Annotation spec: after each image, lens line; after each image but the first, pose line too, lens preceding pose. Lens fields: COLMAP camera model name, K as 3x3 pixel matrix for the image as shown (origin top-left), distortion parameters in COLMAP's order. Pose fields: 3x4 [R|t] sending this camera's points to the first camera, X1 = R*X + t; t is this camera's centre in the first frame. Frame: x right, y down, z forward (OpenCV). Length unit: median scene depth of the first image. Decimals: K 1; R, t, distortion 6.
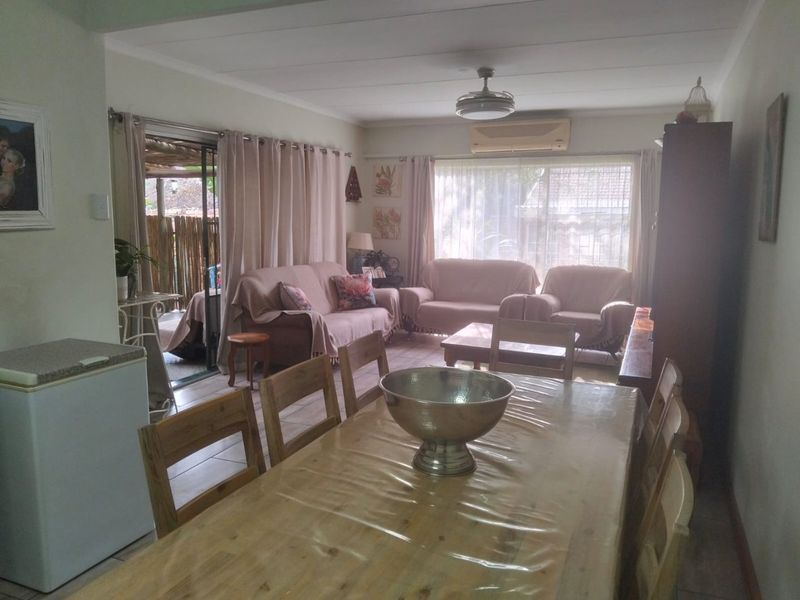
lens RADIAL K [[623.2, 0, 400.0], [0, 623.2, 300.0], [0, 0, 1]] dist [0.110639, -0.244074]
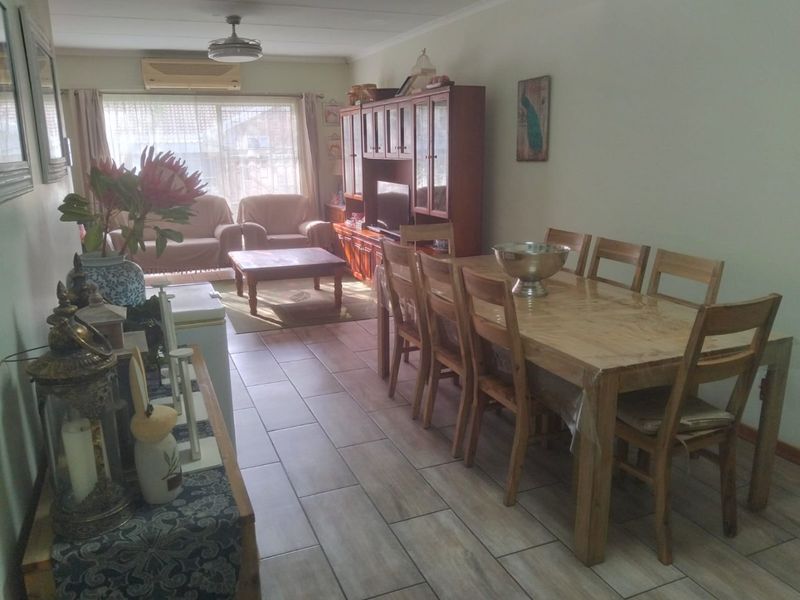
lens RADIAL K [[623.2, 0, 400.0], [0, 623.2, 300.0], [0, 0, 1]] dist [0.110639, -0.244074]
pose [[0.719747, -0.187367, 0.668474, -0.345456], [0.119121, 0.981942, 0.146972, -0.005565], [-0.683941, -0.026153, 0.729069, -0.010047]]
